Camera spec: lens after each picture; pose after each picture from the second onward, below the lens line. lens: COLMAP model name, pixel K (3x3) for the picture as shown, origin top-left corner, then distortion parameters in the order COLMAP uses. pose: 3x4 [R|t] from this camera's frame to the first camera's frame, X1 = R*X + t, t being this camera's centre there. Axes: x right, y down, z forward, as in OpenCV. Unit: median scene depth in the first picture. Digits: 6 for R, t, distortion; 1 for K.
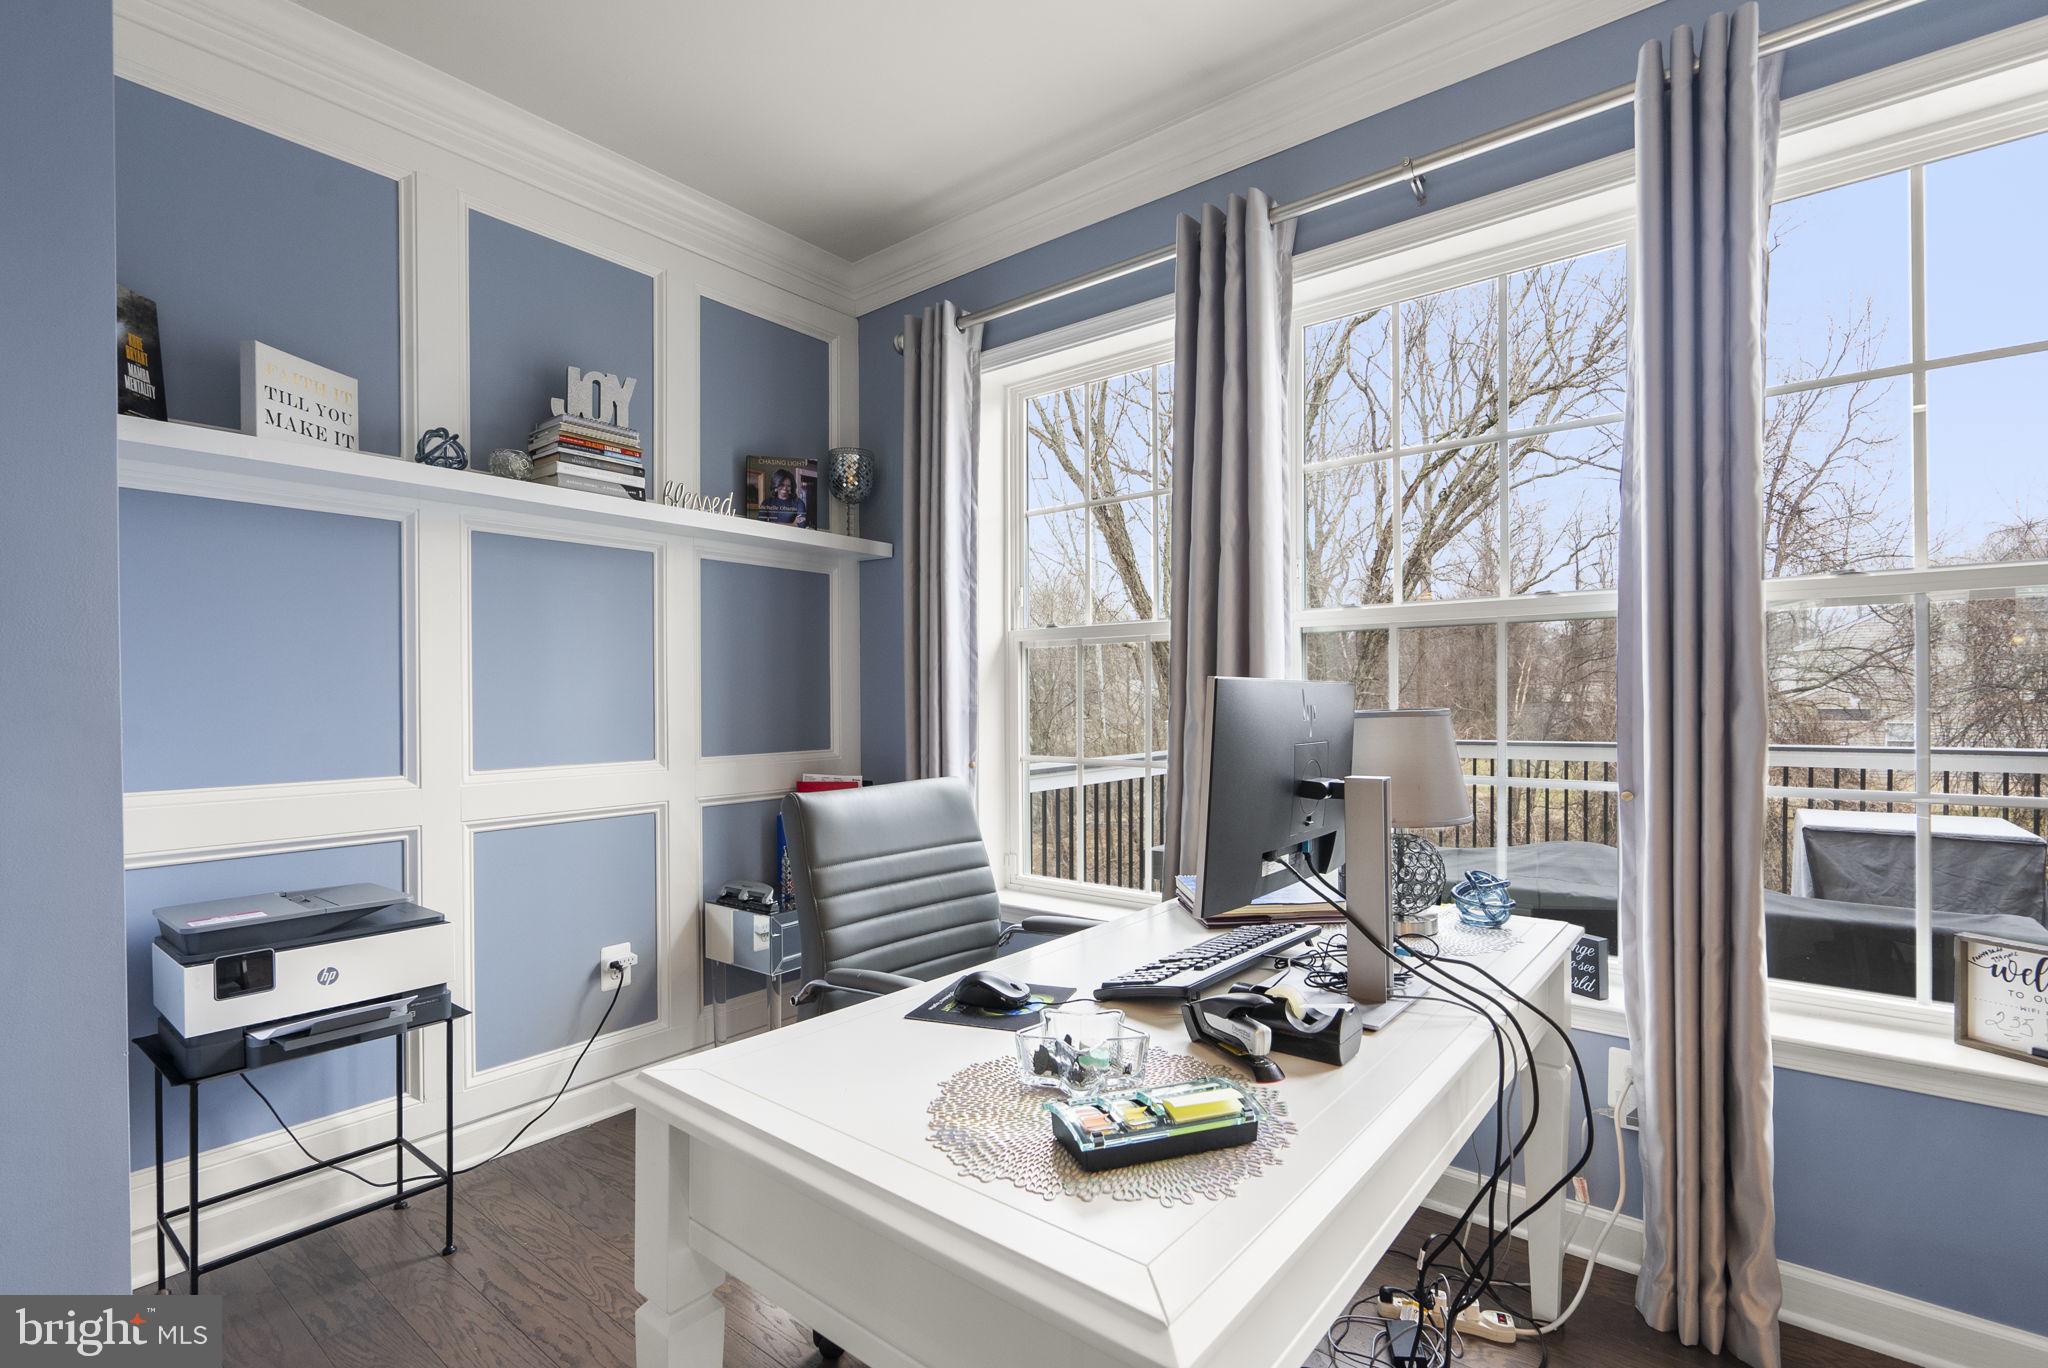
lens RADIAL K [[933.0, 0, 1026.9], [0, 933.0, 697.8], [0, 0, 1]] dist [-0.003095, 0.000136]
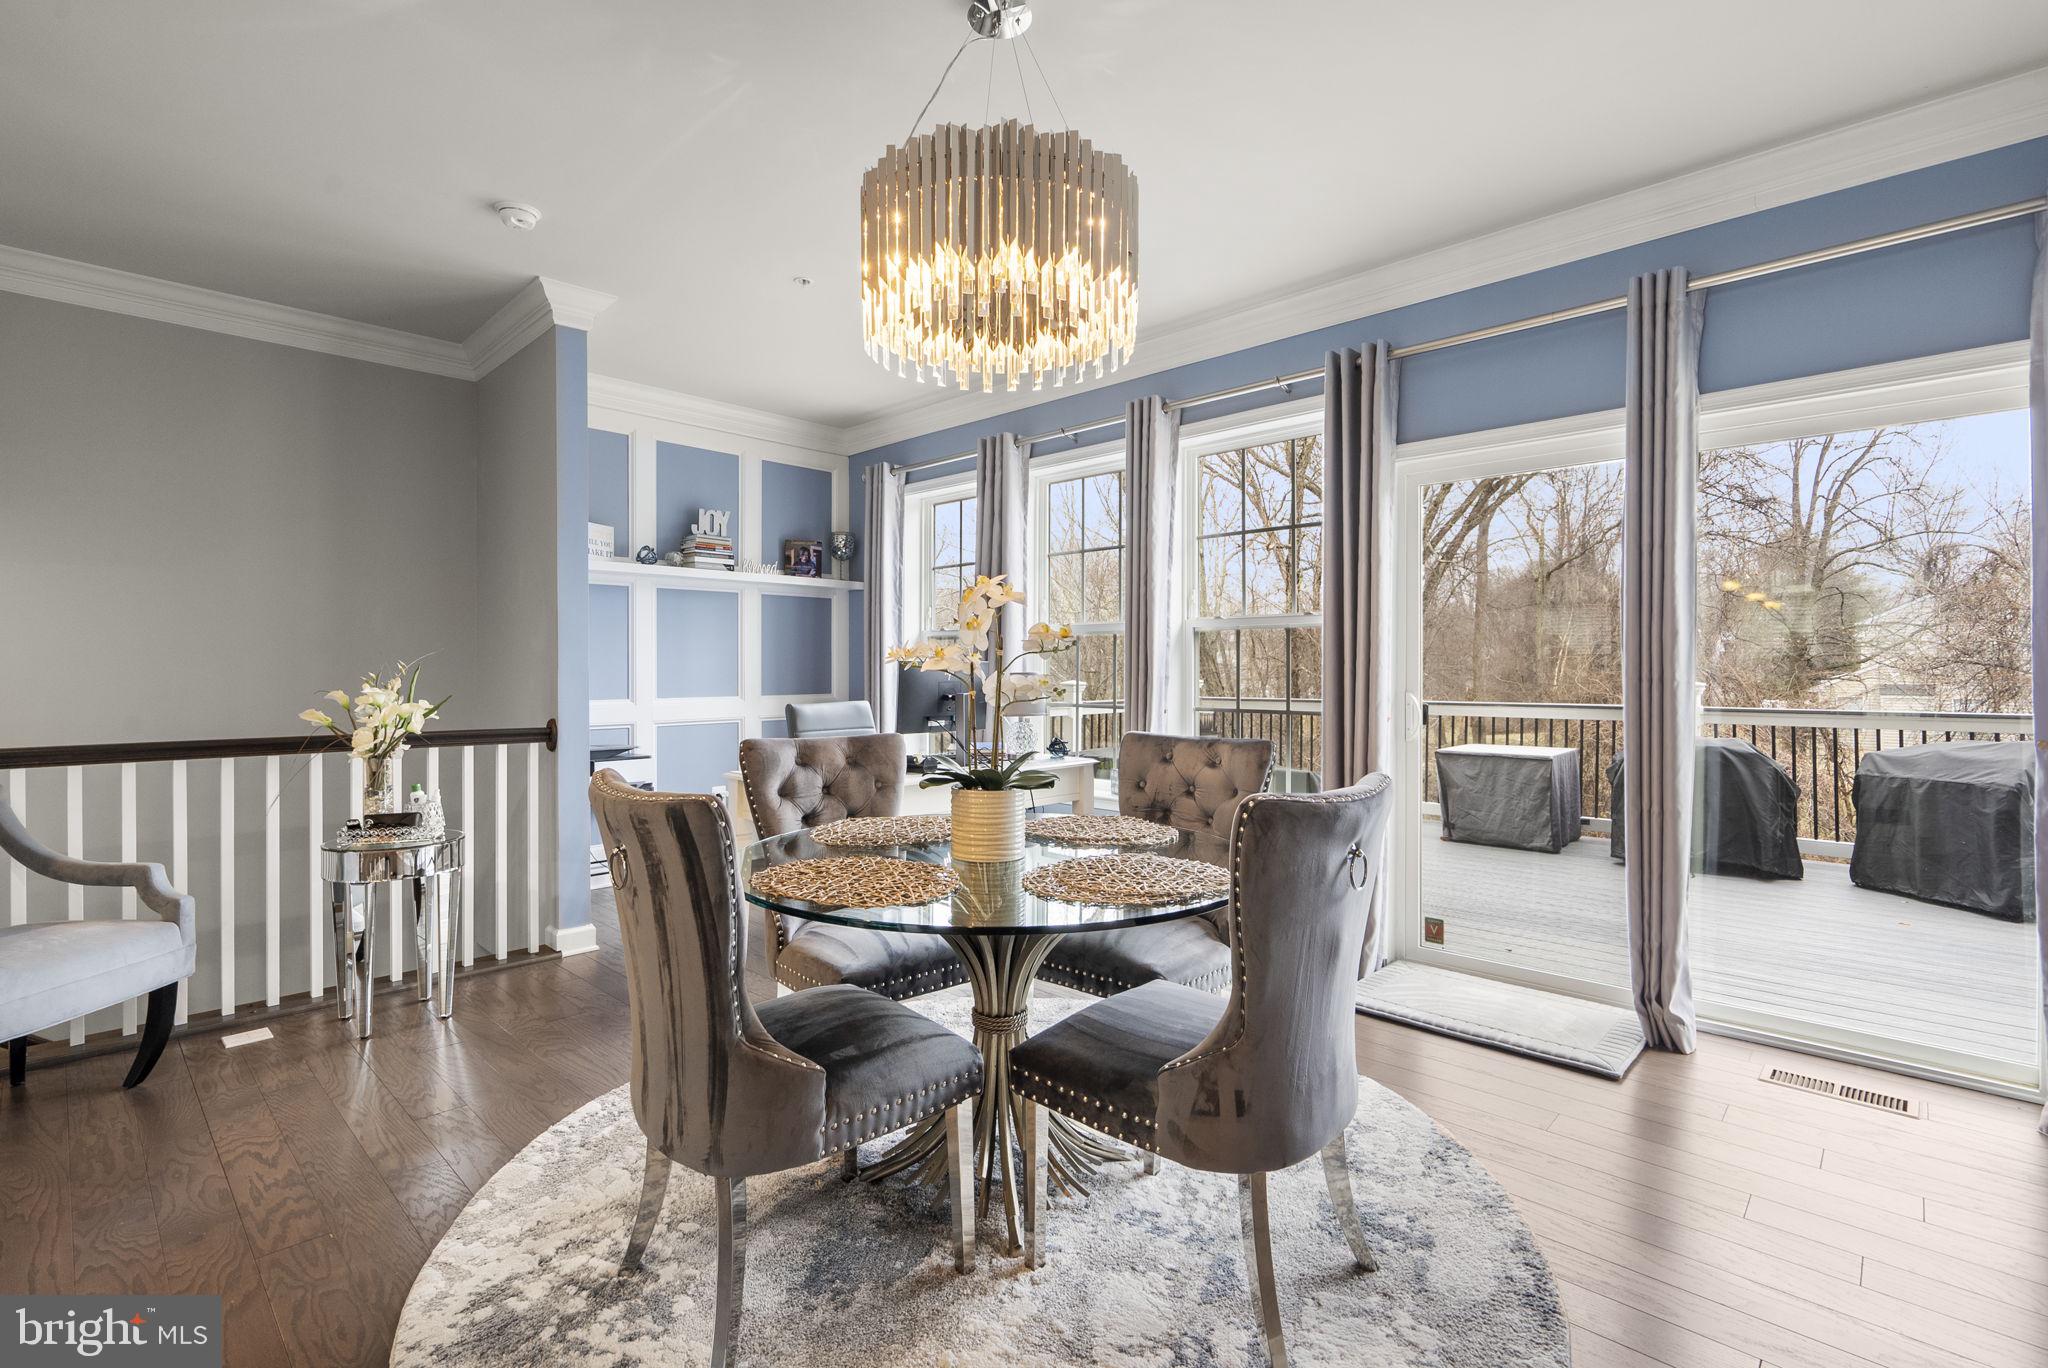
lens RADIAL K [[929.8, 0, 1020.2], [0, 929.8, 669.7], [0, 0, 1]] dist [-0.003133, 0.000185]
pose [[0.995386, 0.007617, -0.095650, 0.443604], [-0.007224, 0.999964, 0.004455, -0.003944], [0.095680, -0.003743, 0.995405, -1.044318]]
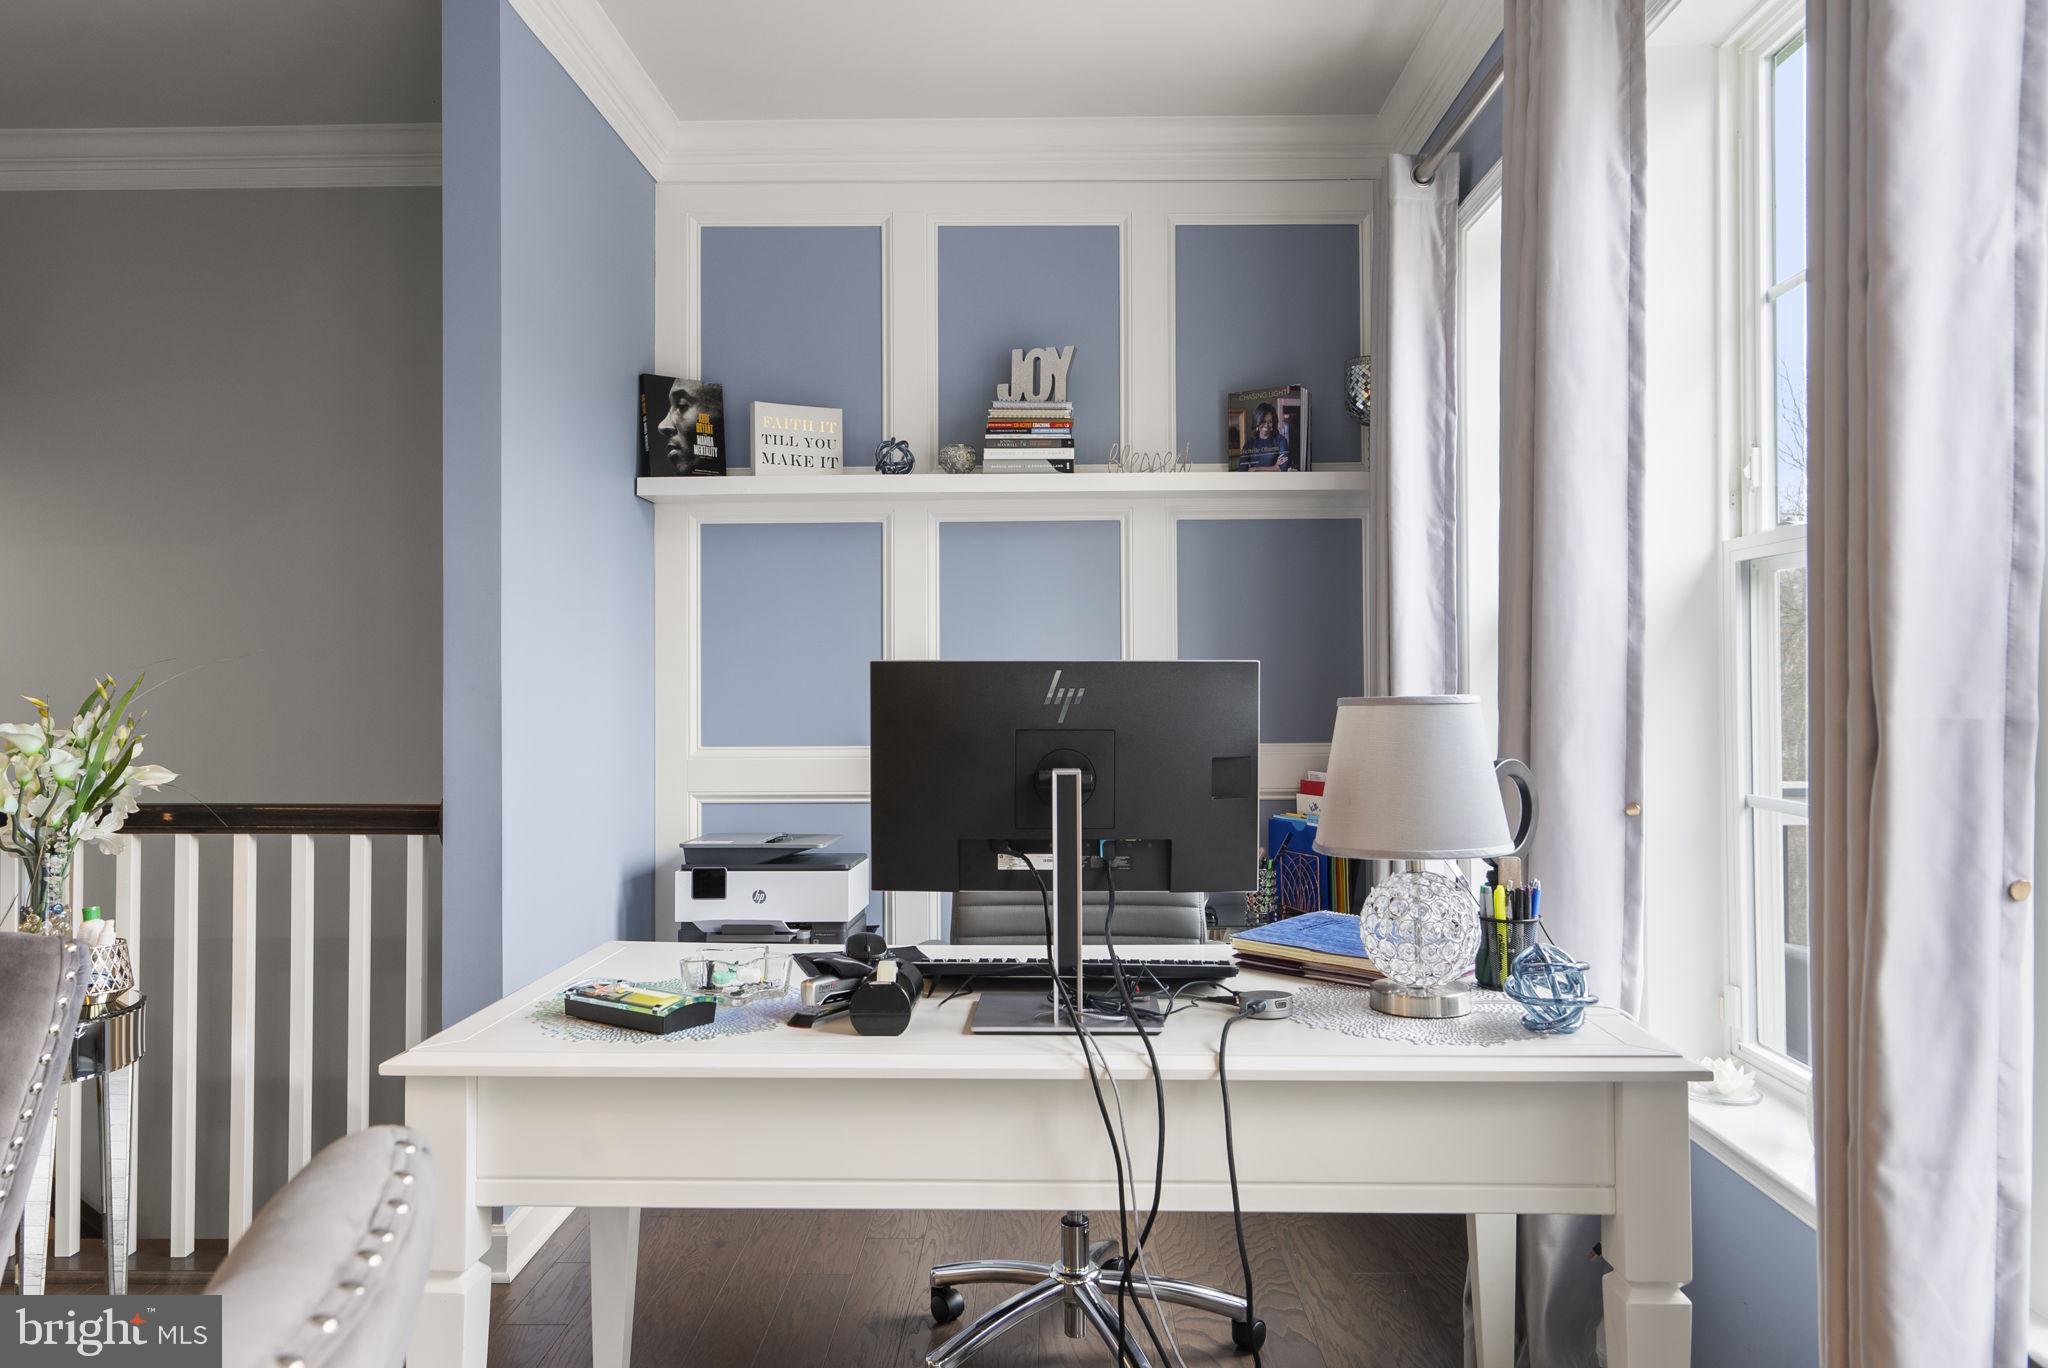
lens RADIAL K [[1394.0, 0, 1021.2], [0, 1394.0, 658.1], [0, 0, 1]] dist [0.007833, 0.002236]
pose [[0.605391, -0.010765, -0.795856, 0.718371], [-0.001532, 0.999891, -0.014690, 0.001013], [0.795927, 0.010112, 0.605308, 0.095177]]
